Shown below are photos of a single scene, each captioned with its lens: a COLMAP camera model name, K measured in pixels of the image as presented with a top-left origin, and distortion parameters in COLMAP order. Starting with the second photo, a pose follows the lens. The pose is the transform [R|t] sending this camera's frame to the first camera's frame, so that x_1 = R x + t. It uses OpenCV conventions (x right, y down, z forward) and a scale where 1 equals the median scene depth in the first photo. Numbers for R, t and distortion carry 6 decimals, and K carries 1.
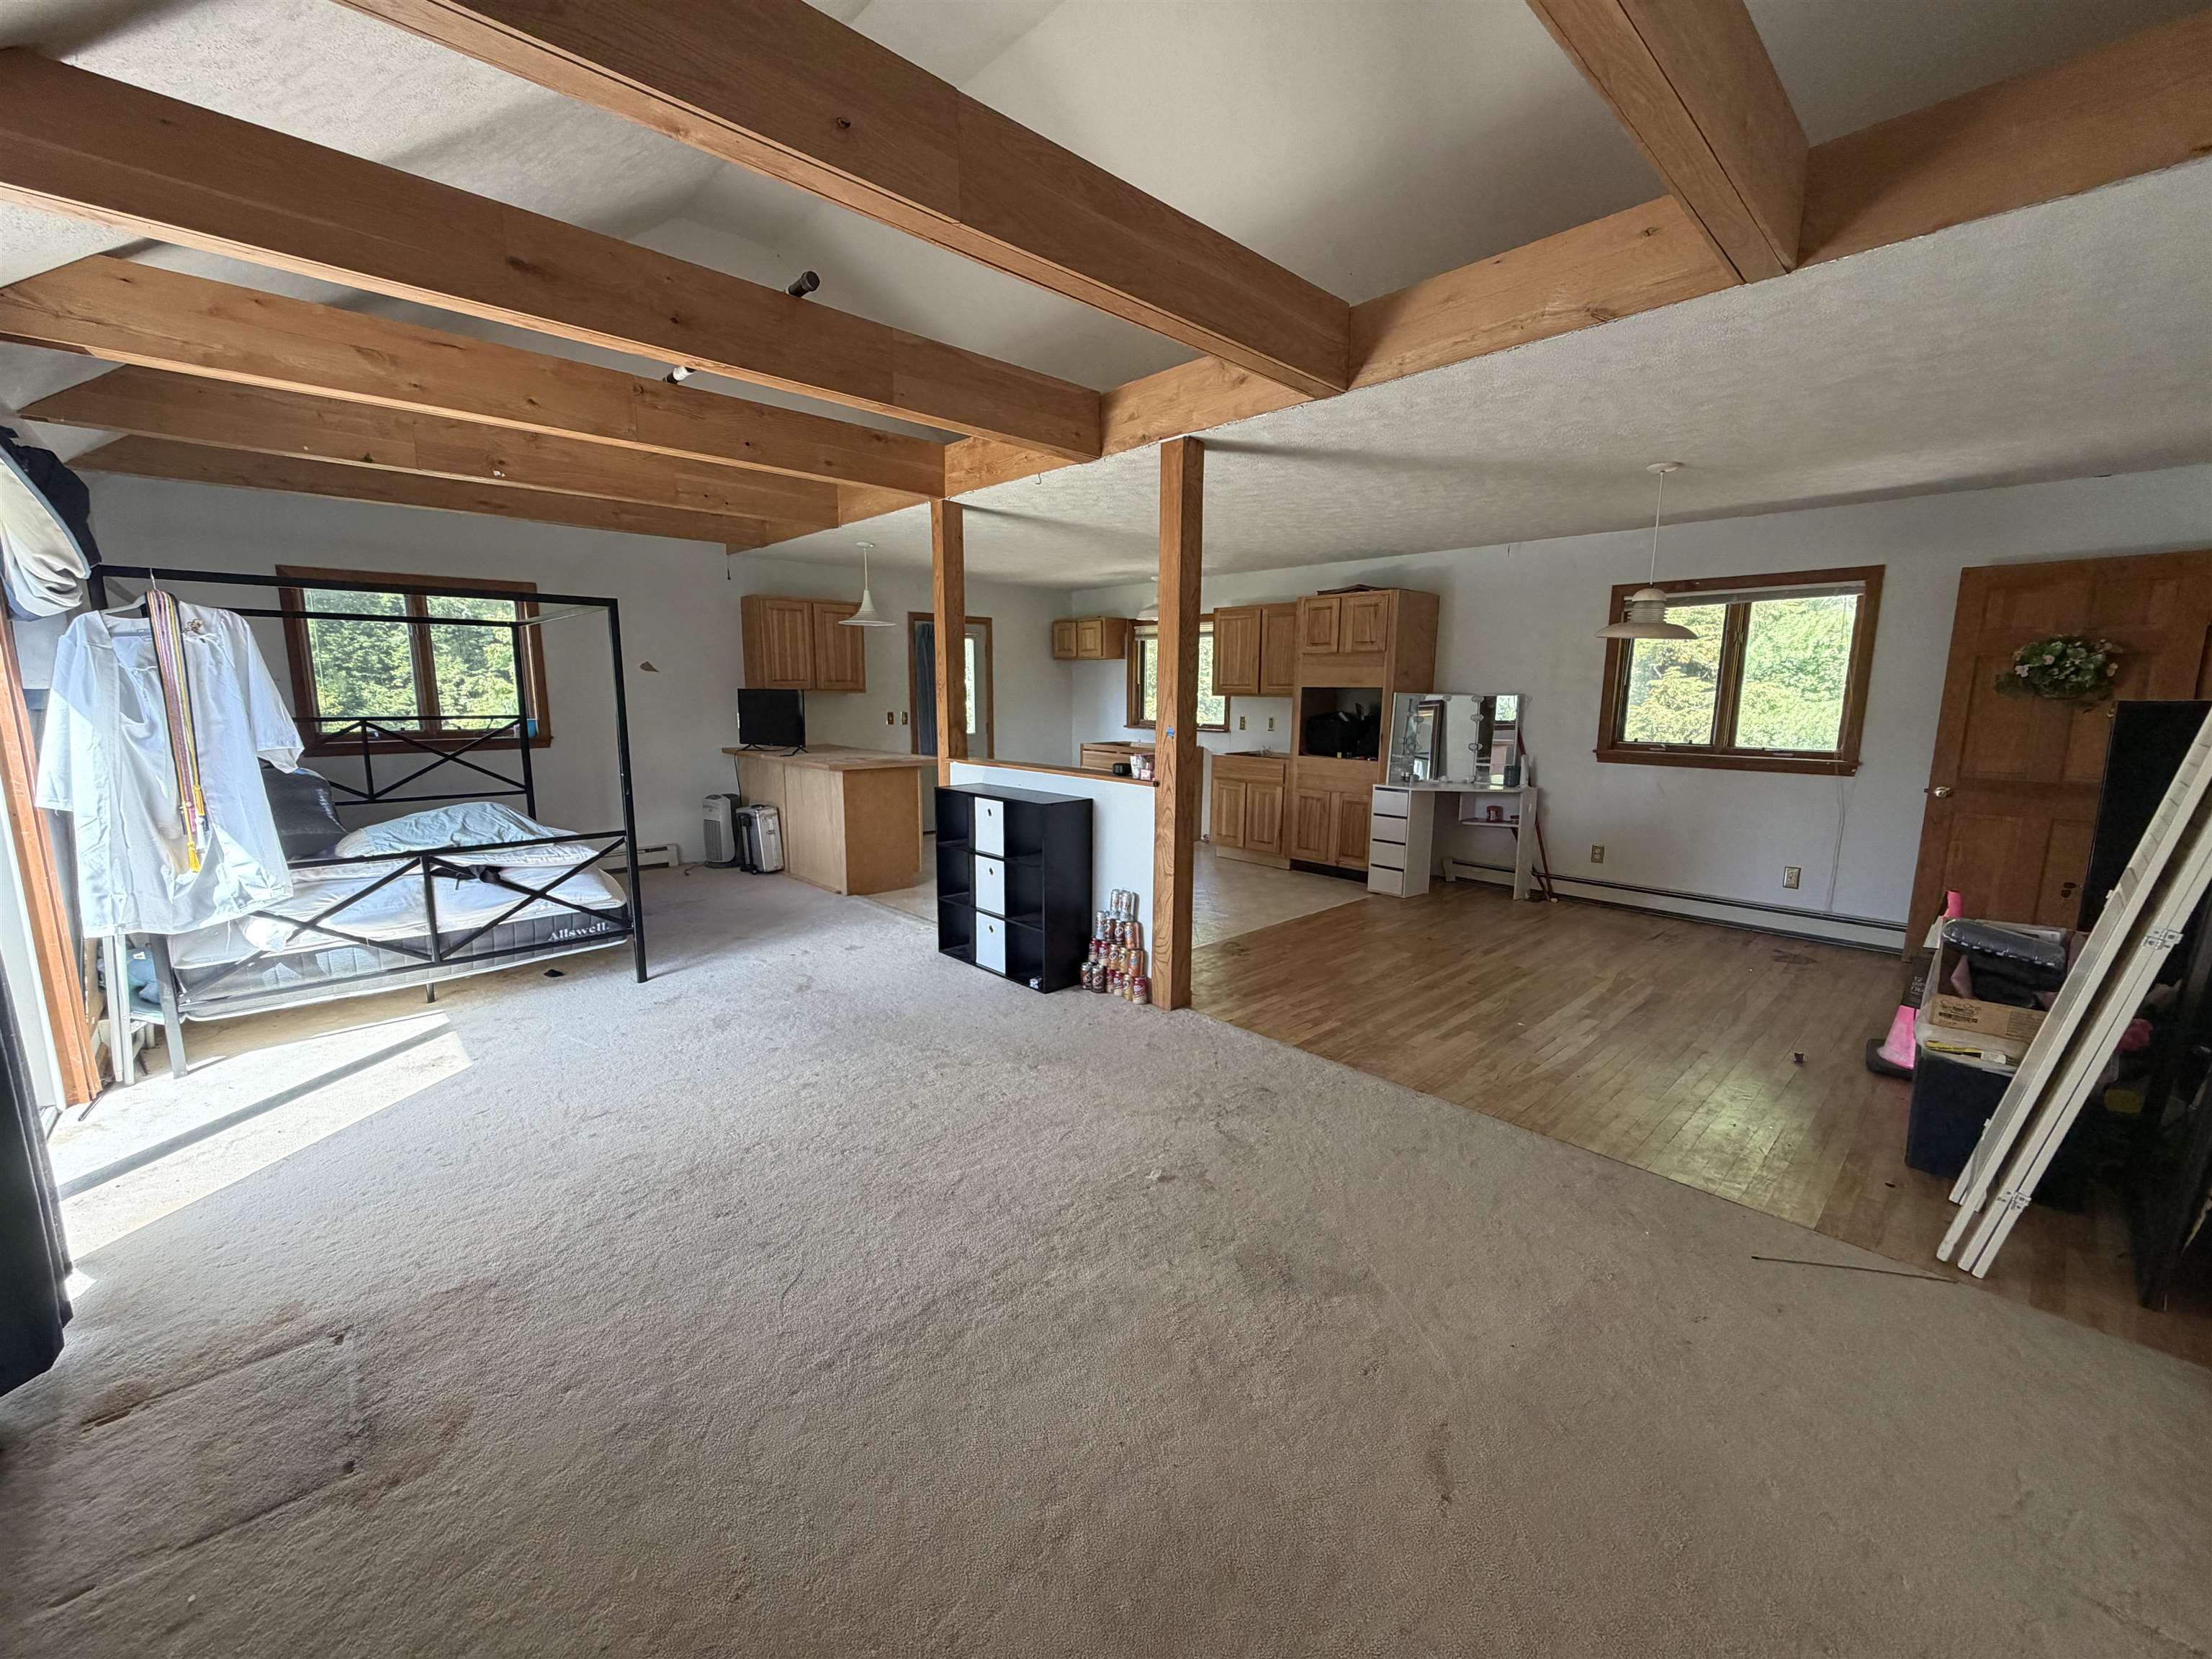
lens RADIAL K [[881.7, 0, 1110.0], [0, 881.7, 831.0], [0, 0, 1]] dist [-0.000029, -0.000163]
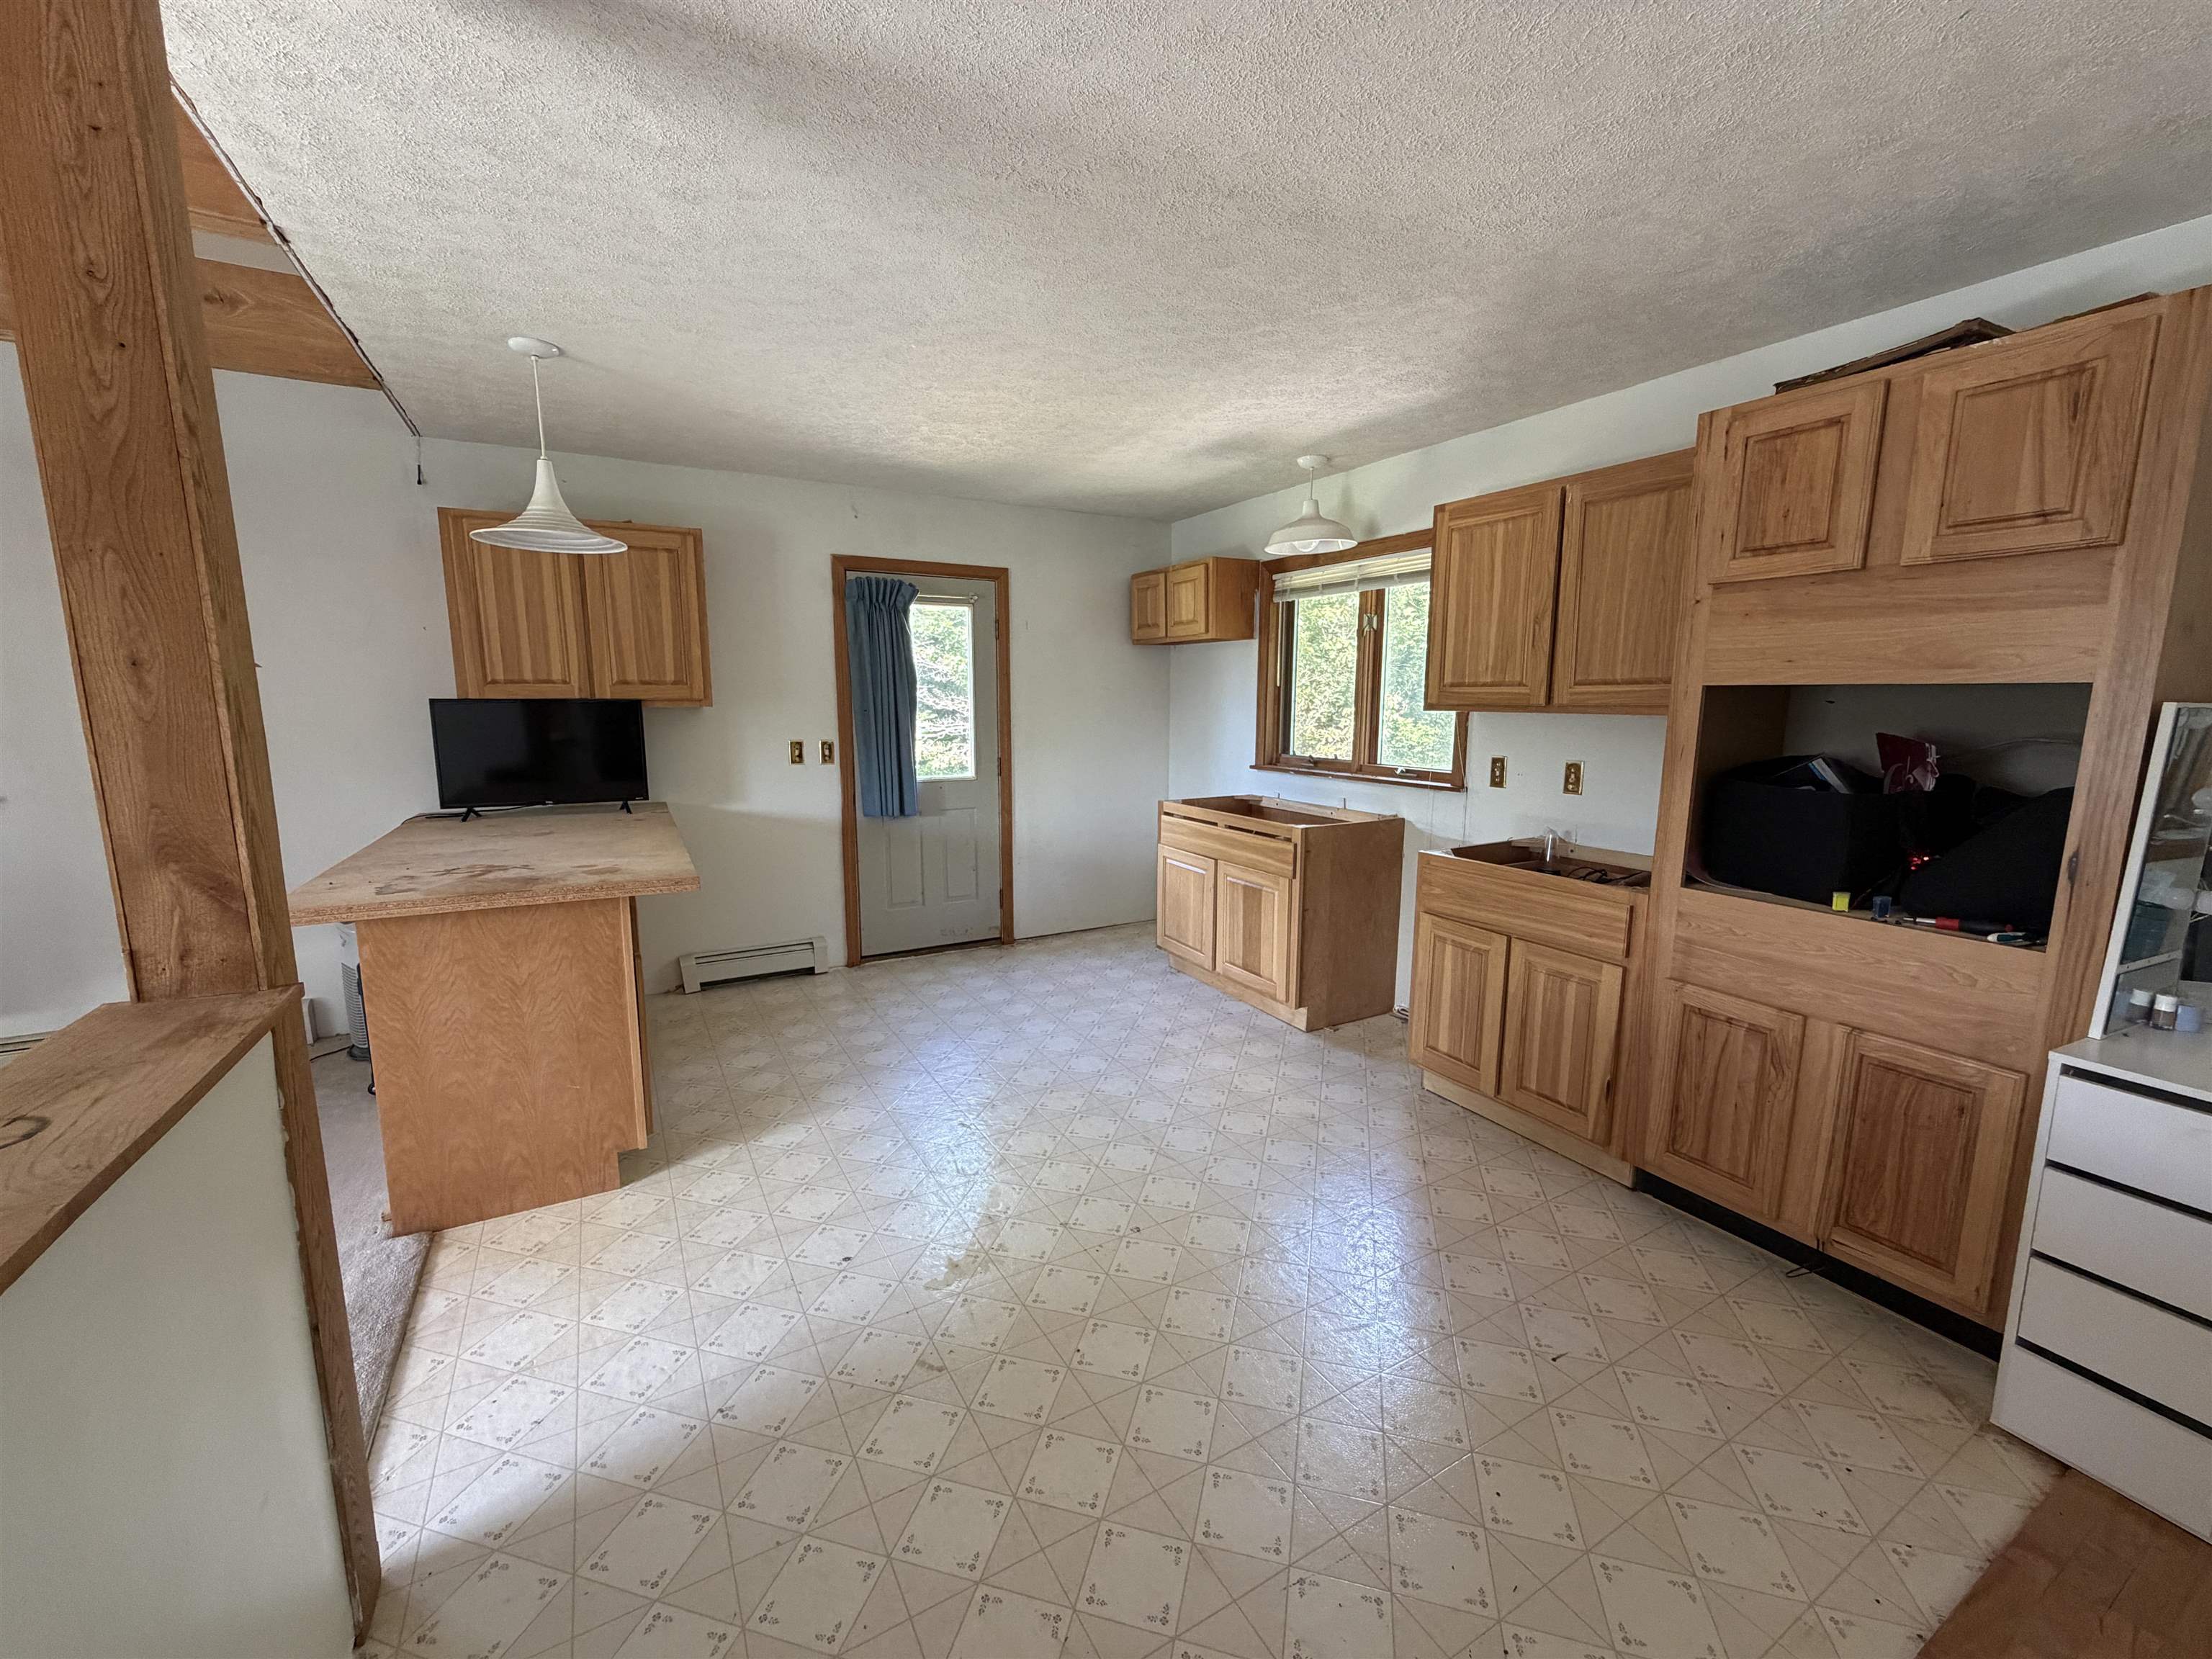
lens RADIAL K [[881.7, 0, 1103.2], [0, 881.7, 830.4], [0, 0, 1]] dist [-0.000029, -0.000163]
pose [[0.969785, 0.029864, -0.242125, 0.073491], [-0.032088, 0.999471, -0.005245, -0.091501], [0.241840, 0.012856, 0.970231, 0.572617]]
